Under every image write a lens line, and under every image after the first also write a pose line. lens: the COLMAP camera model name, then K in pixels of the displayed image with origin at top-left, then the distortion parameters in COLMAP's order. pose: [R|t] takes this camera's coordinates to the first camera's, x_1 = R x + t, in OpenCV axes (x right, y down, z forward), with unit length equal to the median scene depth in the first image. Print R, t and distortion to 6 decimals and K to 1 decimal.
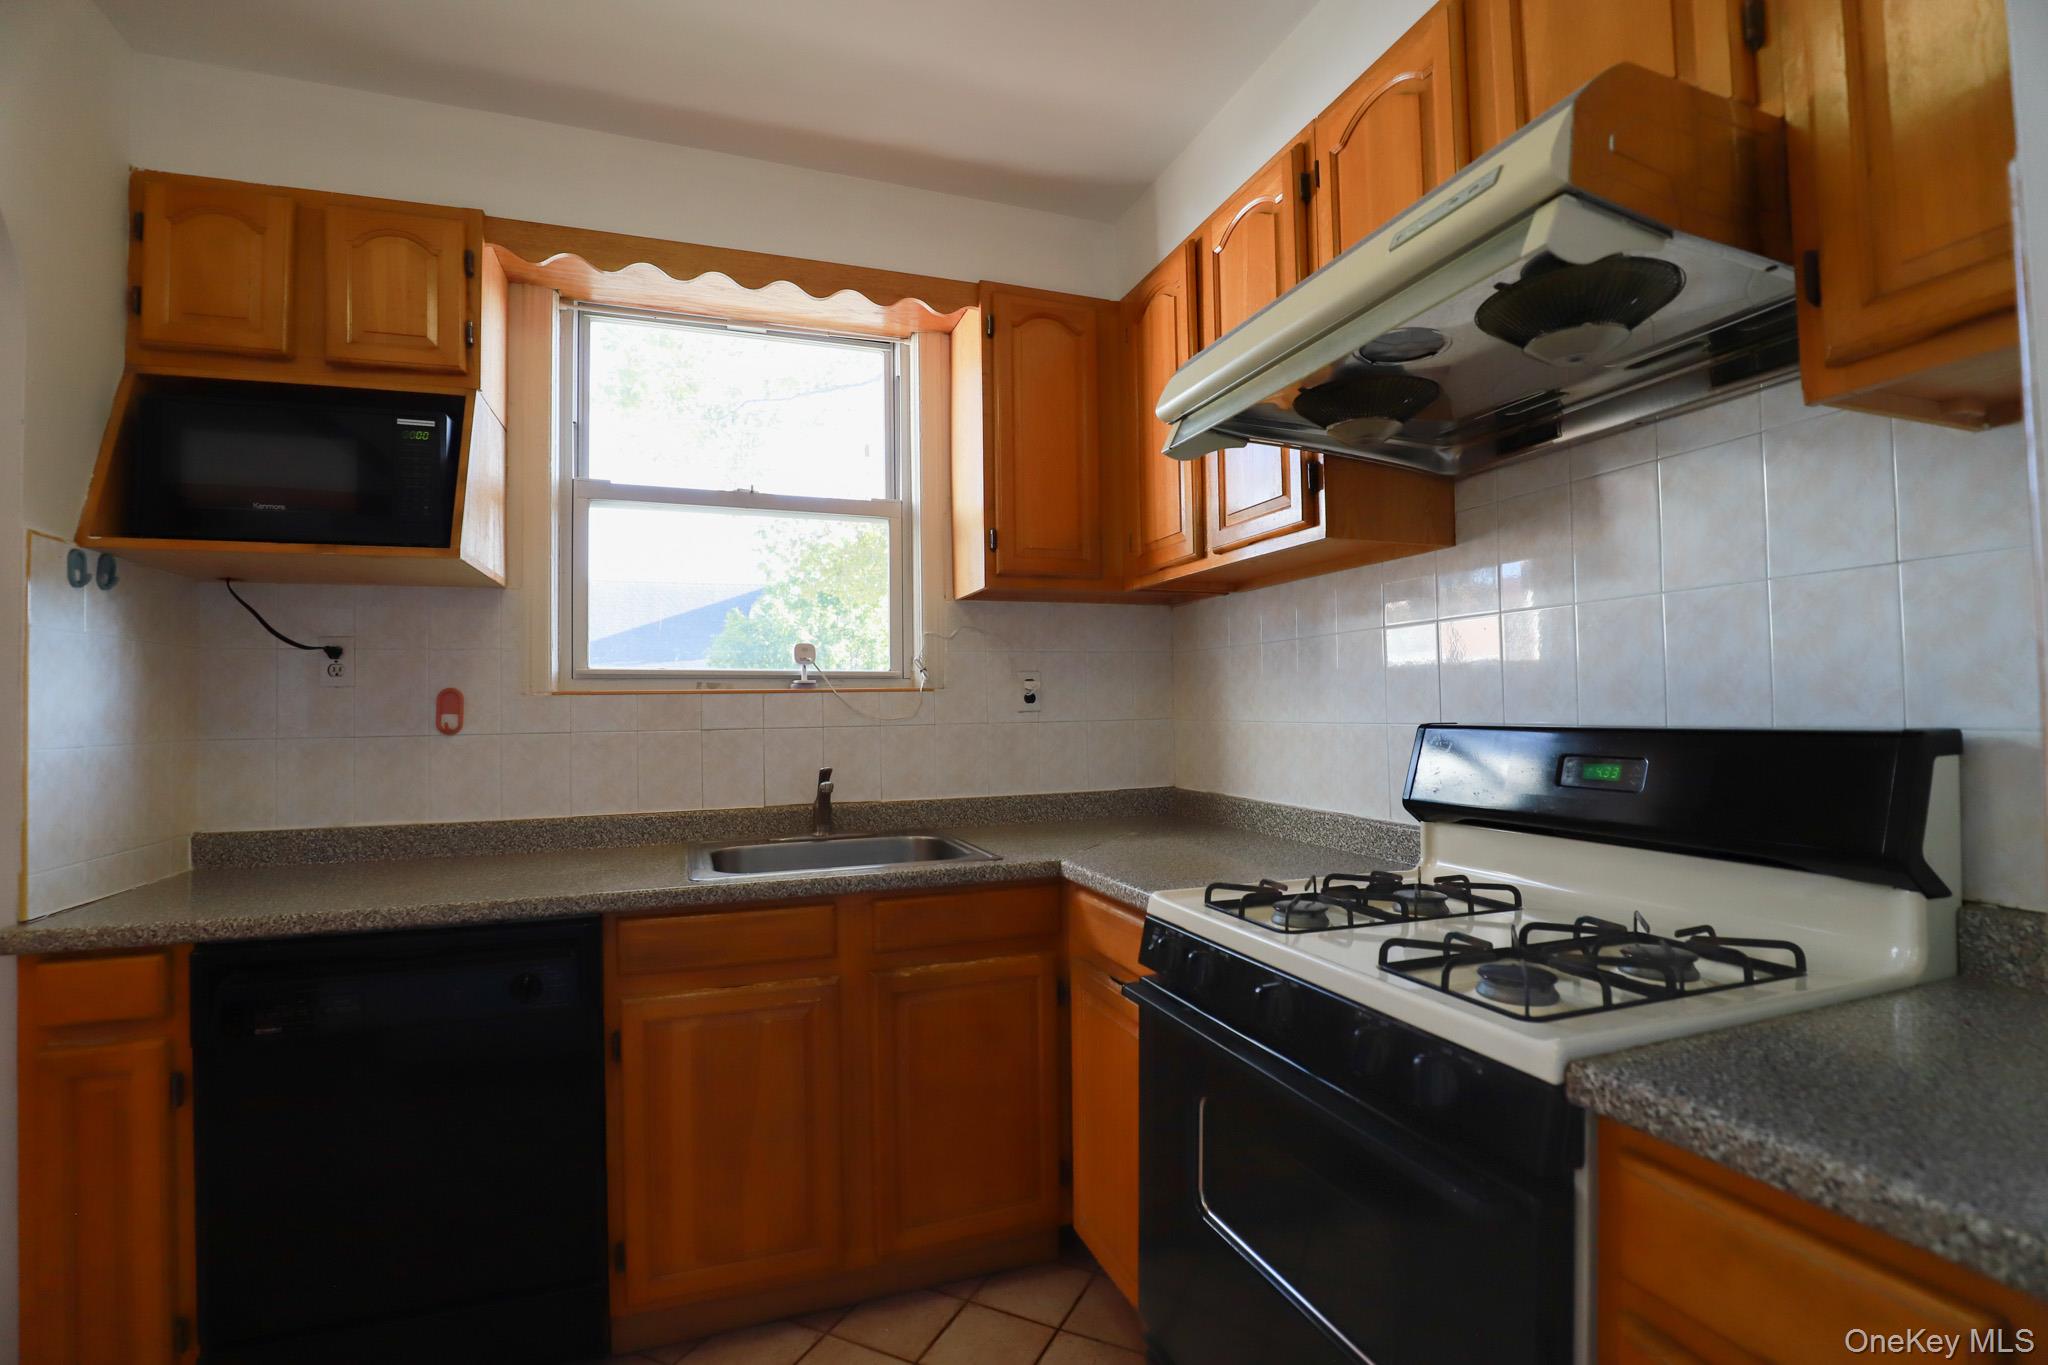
lens RADIAL K [[991.0, 0, 1024.0], [0, 991.0, 682.5], [0, 0, 1]] dist [-0.023079, -0.000375]
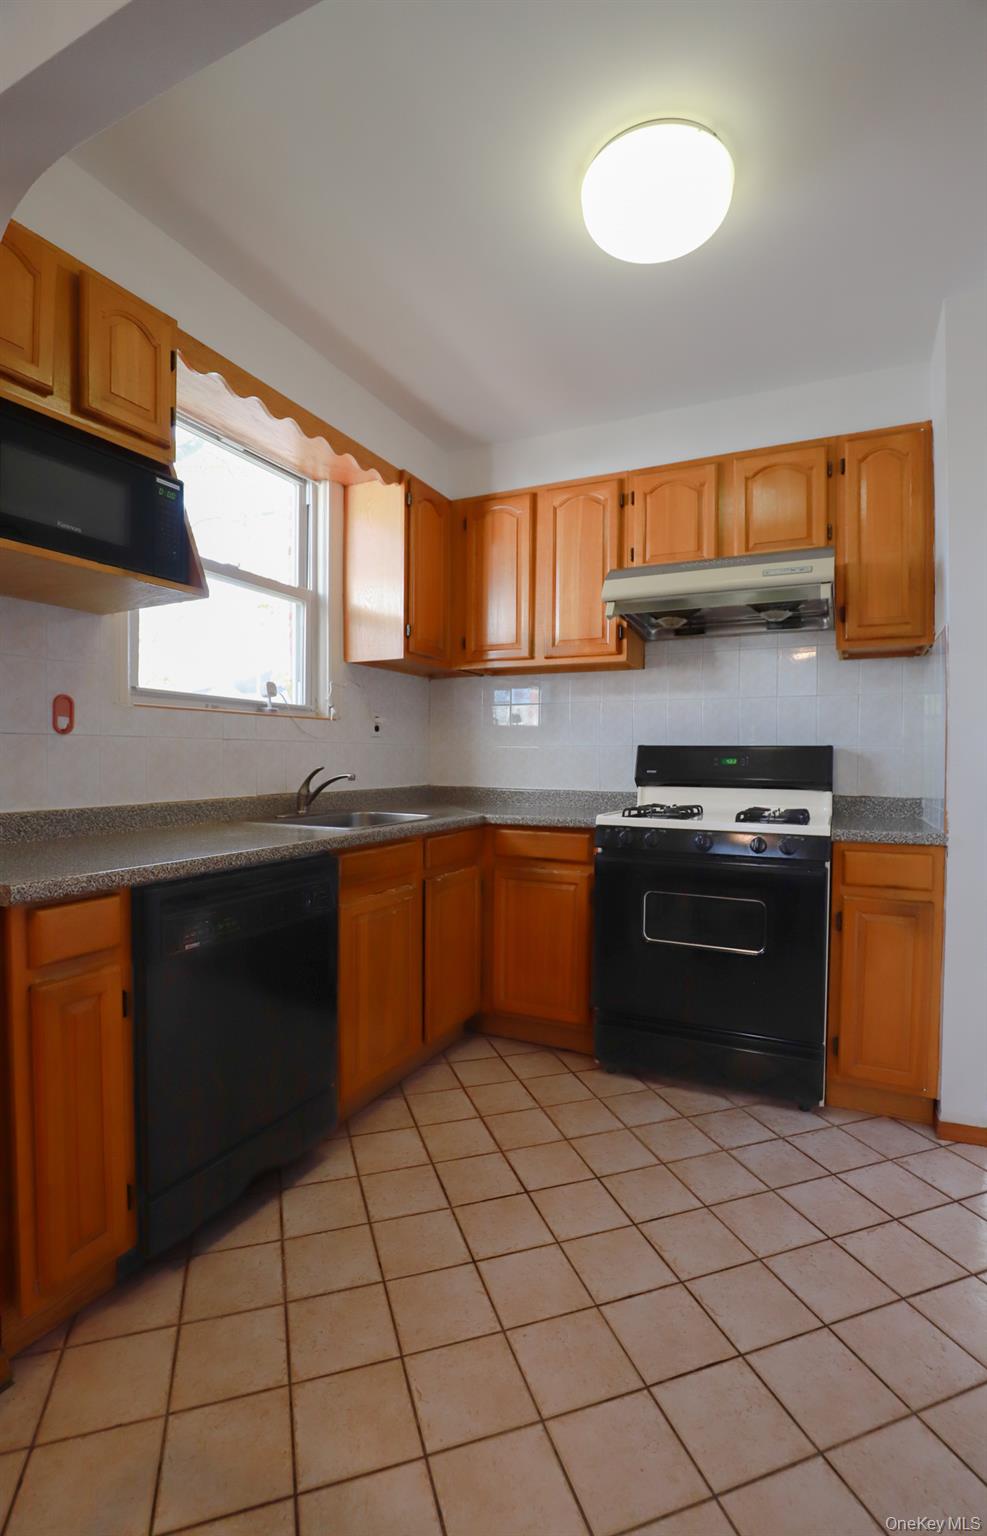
lens RADIAL K [[815.6, 0, 493.5], [0, 815.6, 768.0], [0, 0, 1]] dist [-0.021481, -0.000465]
pose [[0.674118, 0.012572, 0.738516, -0.959494], [-0.033998, 0.999324, 0.014022, 0.062746], [-0.737840, -0.034560, 0.674090, -0.031020]]
